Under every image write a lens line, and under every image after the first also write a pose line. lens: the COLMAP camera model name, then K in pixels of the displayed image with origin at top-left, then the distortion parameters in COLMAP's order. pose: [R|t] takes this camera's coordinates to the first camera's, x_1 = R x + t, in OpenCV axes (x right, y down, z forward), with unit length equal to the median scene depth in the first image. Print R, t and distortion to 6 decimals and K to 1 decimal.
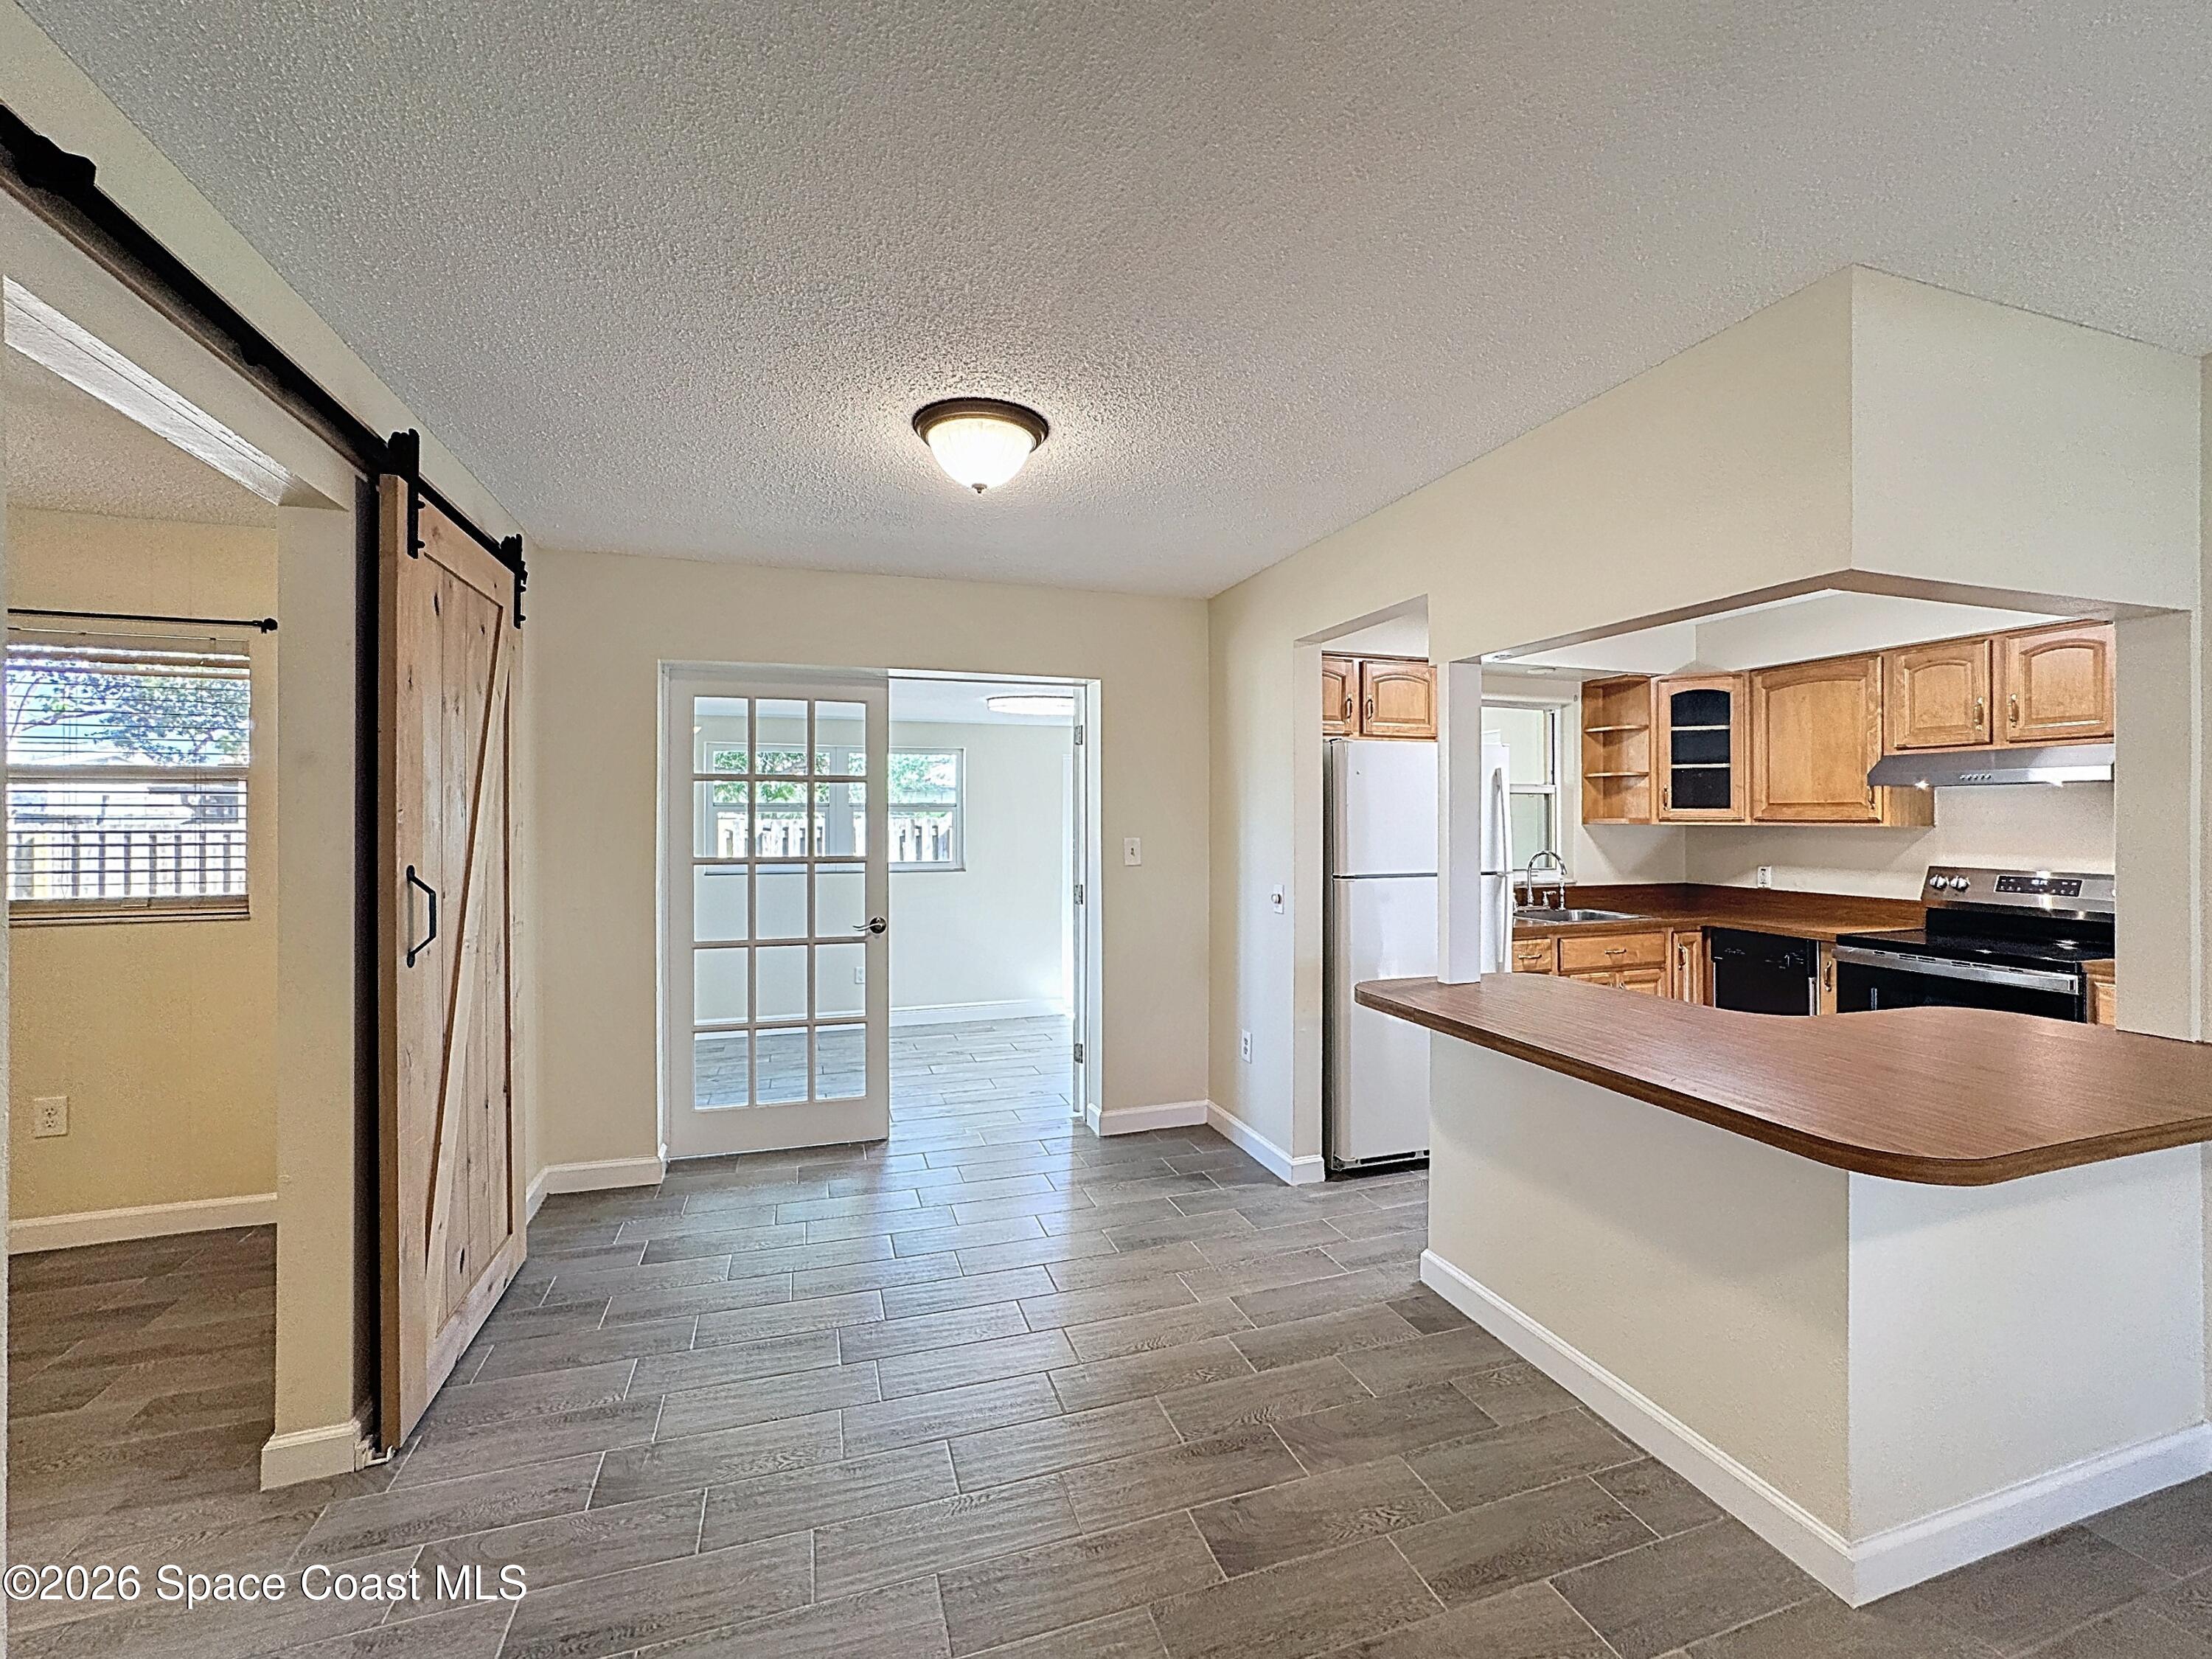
lens RADIAL K [[922.9, 0, 1104.2], [0, 922.9, 819.4], [0, 0, 1]] dist [-0.035928, 0.017032]
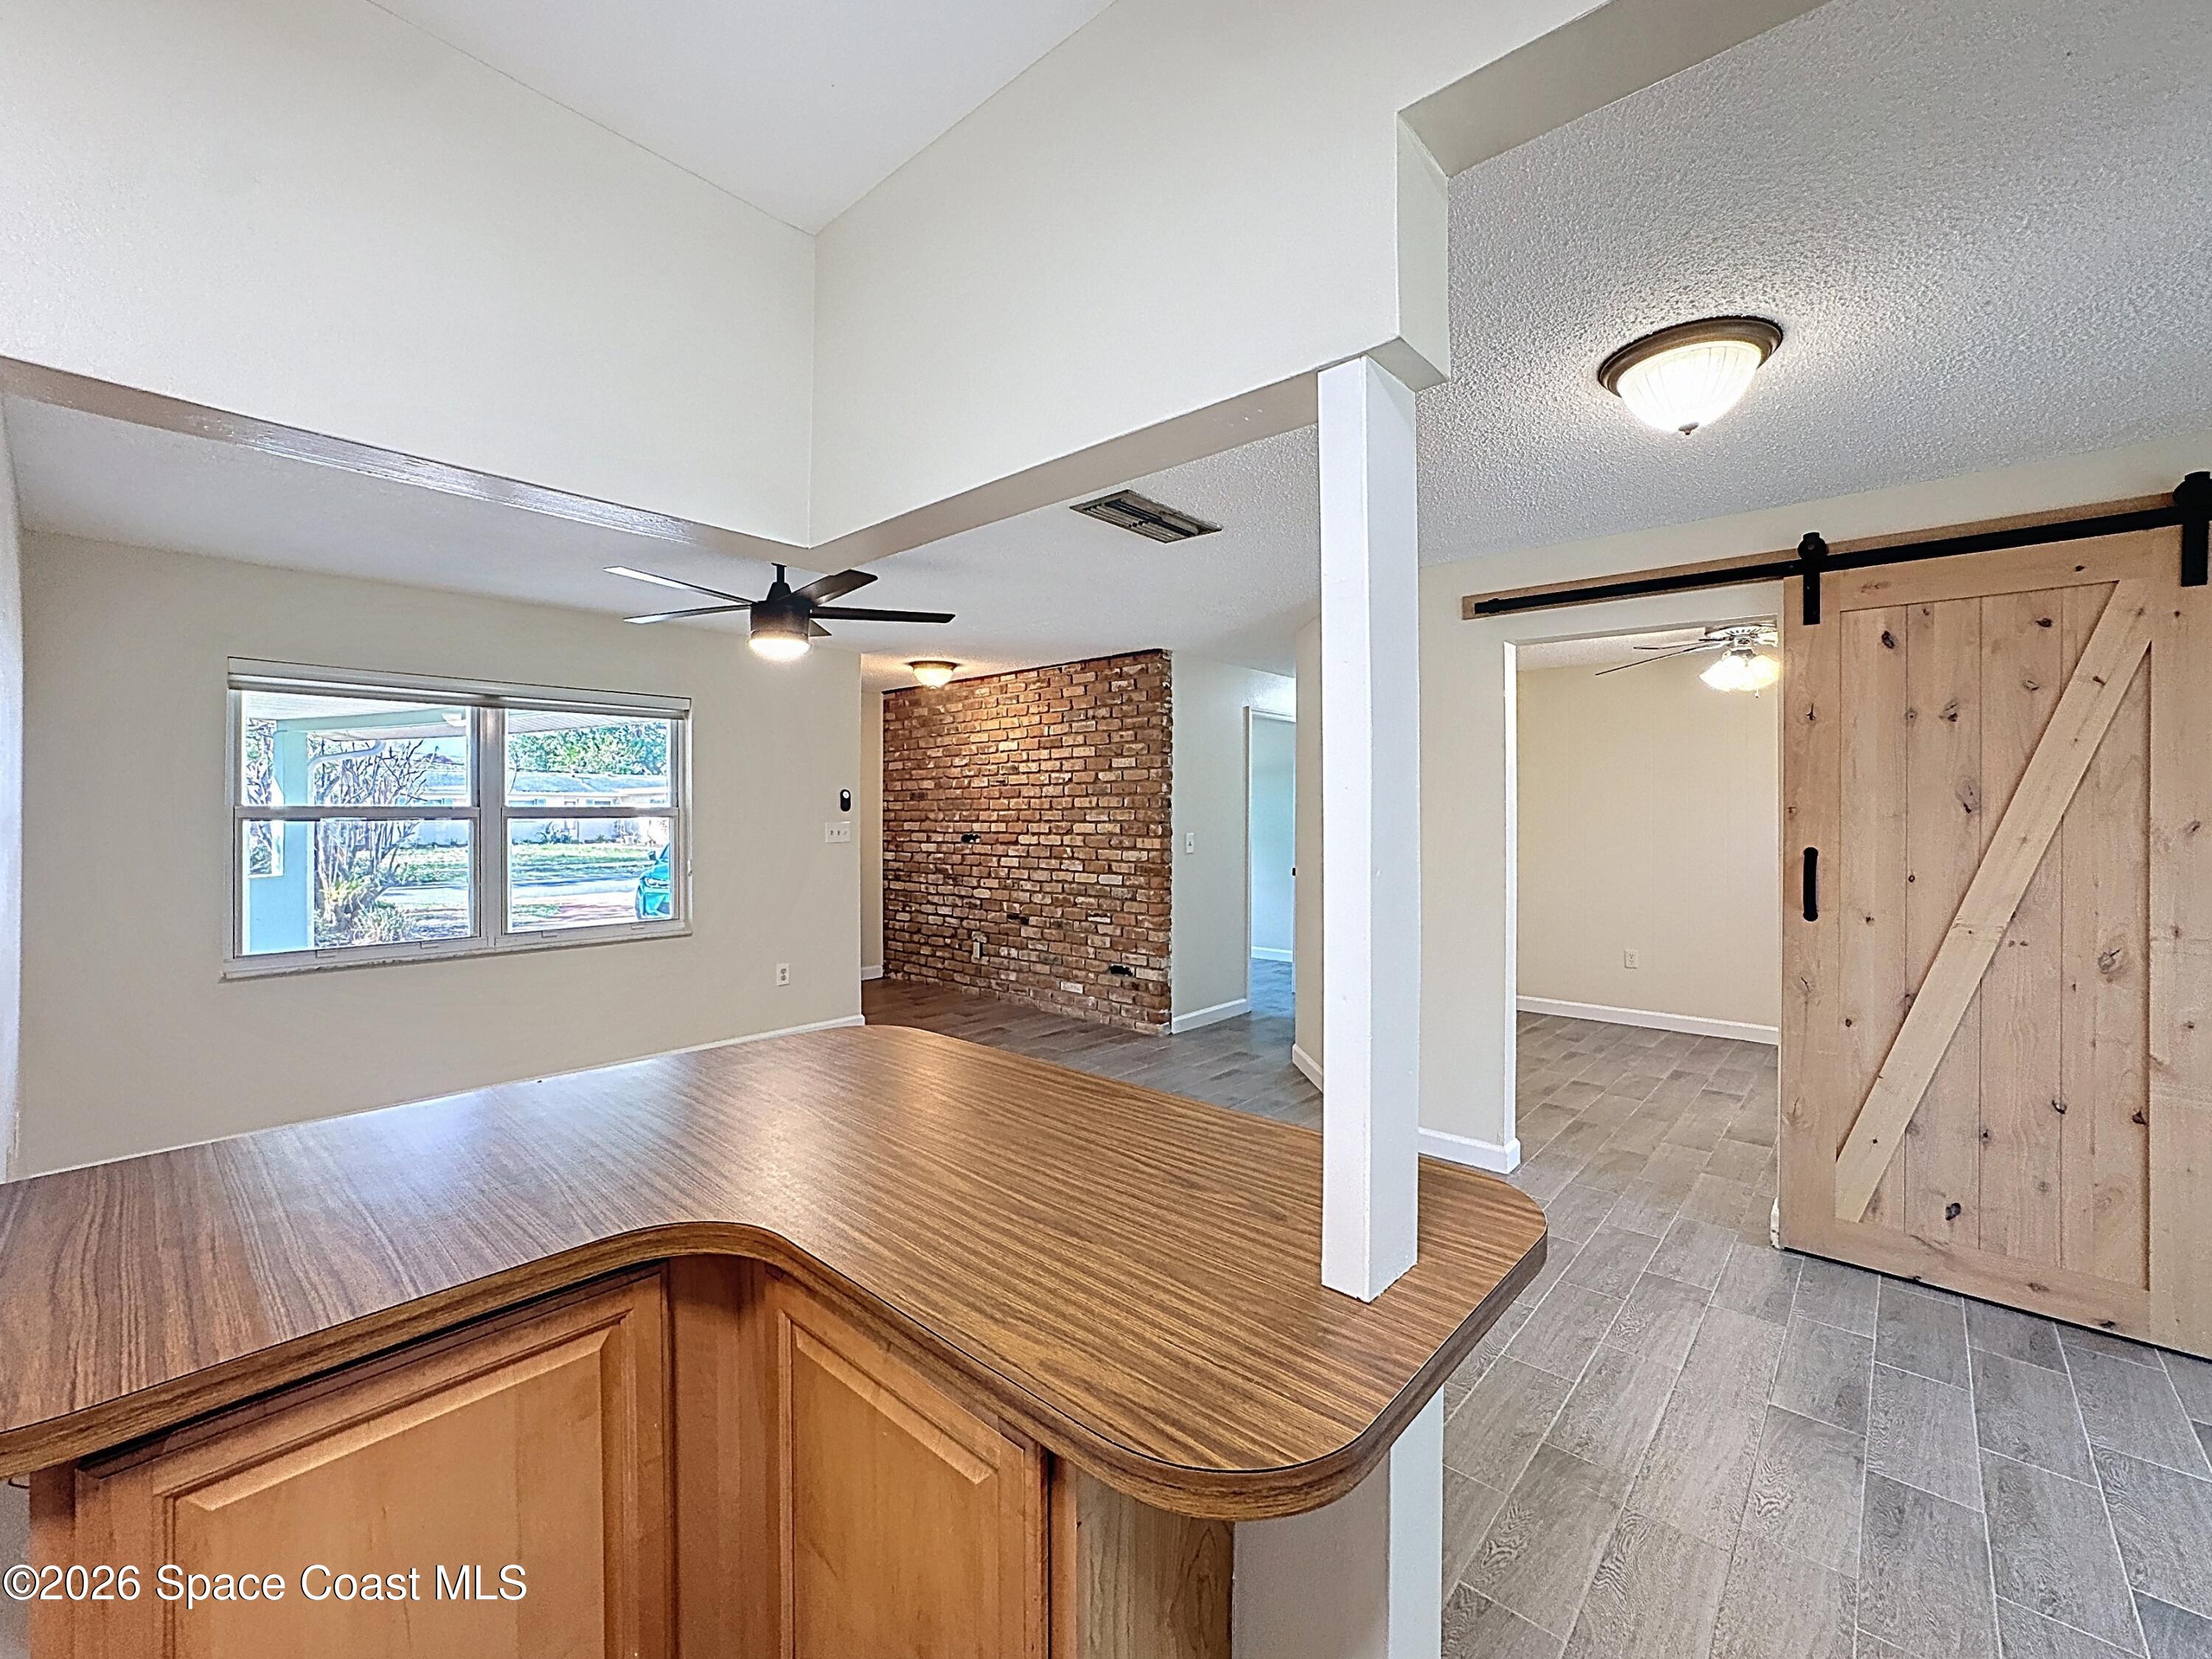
lens RADIAL K [[921.3, 0, 1100.1], [0, 921.3, 809.3], [0, 0, 1]] dist [-0.038580, 0.015778]
pose [[-0.867164, -0.006107, -0.497985, 0.497435], [-0.005988, 0.999980, -0.001836, 0.001238], [0.497986, 0.001390, -0.867184, 0.951150]]
